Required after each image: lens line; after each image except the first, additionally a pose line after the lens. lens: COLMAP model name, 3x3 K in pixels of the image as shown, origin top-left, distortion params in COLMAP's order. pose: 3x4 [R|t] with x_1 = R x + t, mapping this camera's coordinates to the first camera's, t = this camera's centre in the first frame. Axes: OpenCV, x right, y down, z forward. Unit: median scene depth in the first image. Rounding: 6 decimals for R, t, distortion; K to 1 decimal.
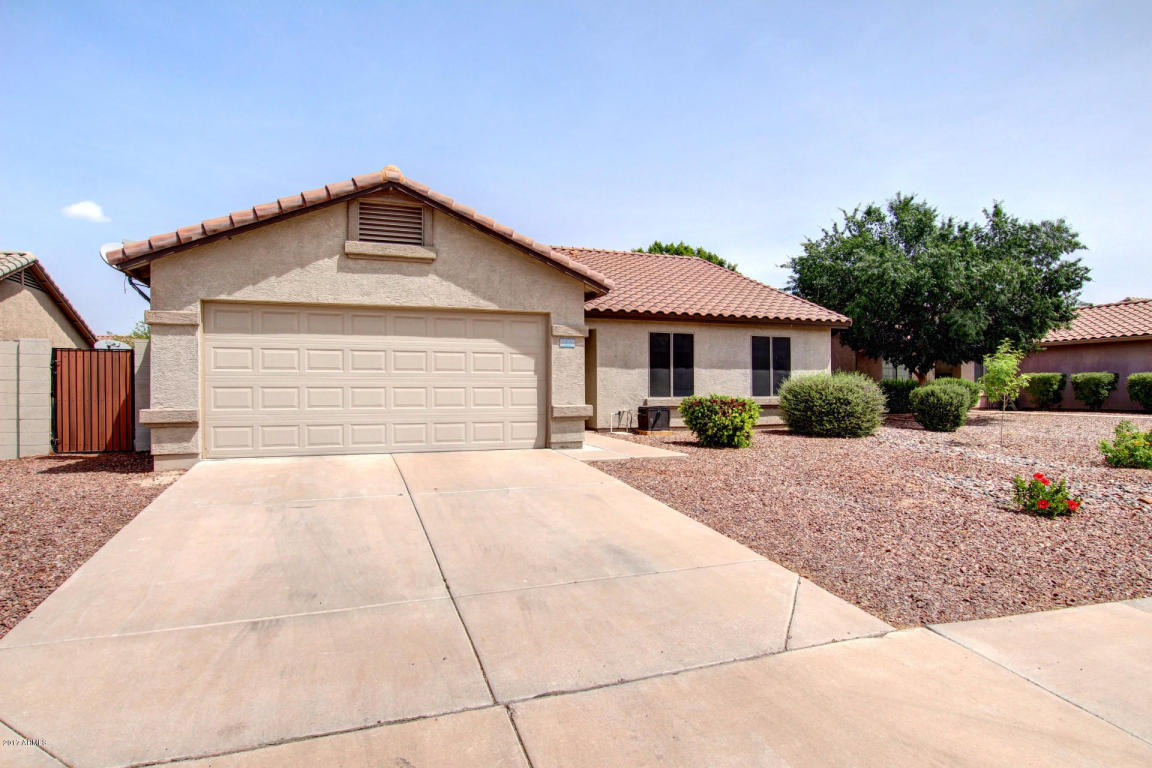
lens RADIAL K [[622.7, 0, 575.8], [0, 622.7, 389.2], [0, 0, 1]] dist [-0.026432, 0.003706]
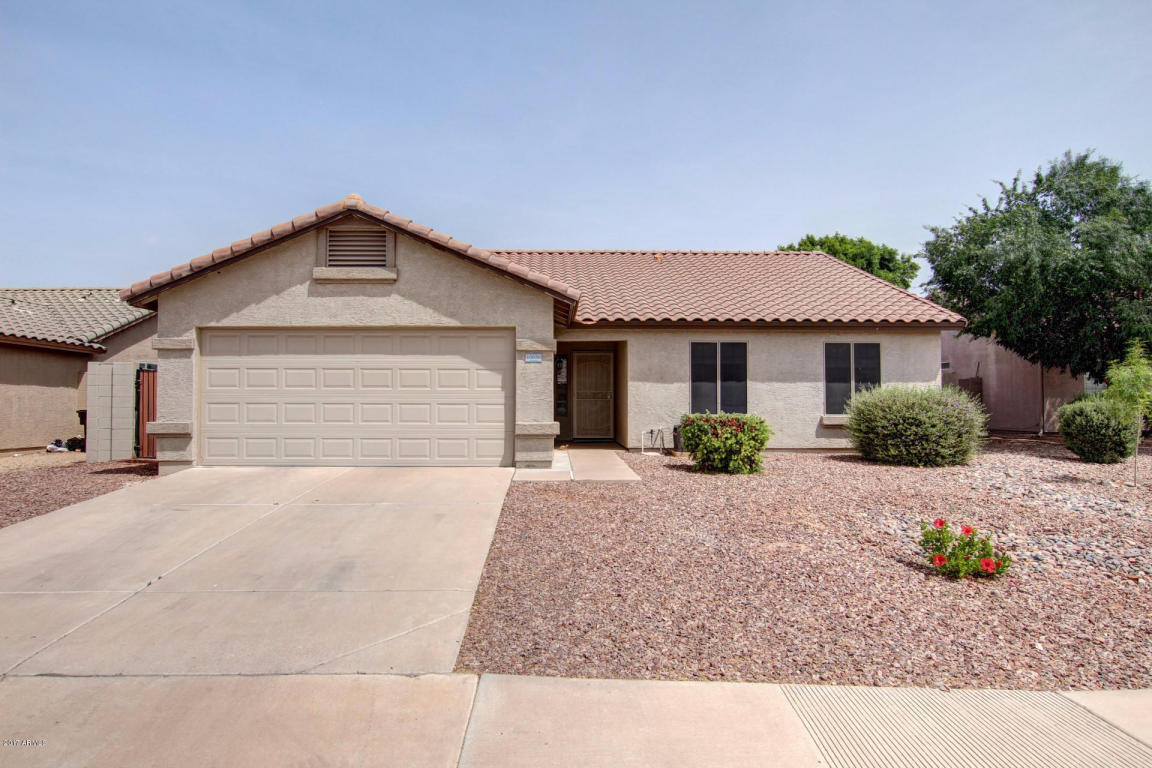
lens RADIAL K [[672.3, 0, 579.7], [0, 672.3, 388.5], [0, 0, 1]] dist [-0.024020, 0.005744]
pose [[0.947566, -0.004761, -0.319524, 0.392604], [-0.002378, 0.999756, -0.021948, -0.004123], [0.319550, 0.021557, 0.947324, 0.042875]]
